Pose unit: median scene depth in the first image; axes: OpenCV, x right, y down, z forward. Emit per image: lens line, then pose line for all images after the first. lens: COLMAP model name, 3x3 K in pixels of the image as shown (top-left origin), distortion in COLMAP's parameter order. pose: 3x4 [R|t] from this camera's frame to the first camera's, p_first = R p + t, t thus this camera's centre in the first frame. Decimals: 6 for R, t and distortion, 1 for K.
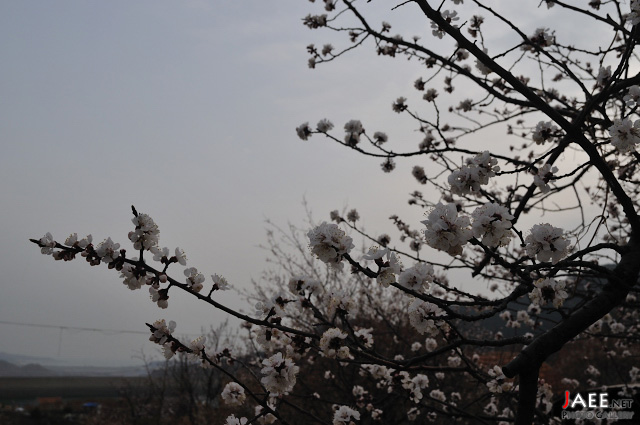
lens RADIAL K [[641.3, 0, 320.7], [0, 641.3, 213.1], [0, 0, 1]] dist [-0.073417, 0.000000]
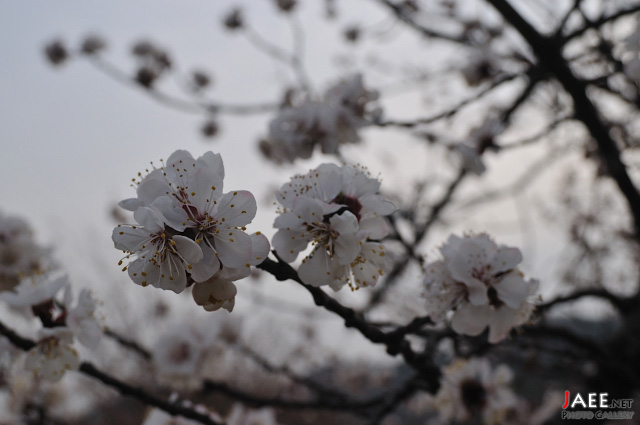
lens RADIAL K [[954.4, 0, 319.7], [0, 954.4, 212.5], [0, 0, 1]] dist [0.006101, 0.000000]
pose [[0.981844, 0.060842, 0.179670, 0.068944], [-0.059274, 0.998142, -0.014085, 0.007734], [-0.180193, 0.003180, 0.983626, 0.200076]]
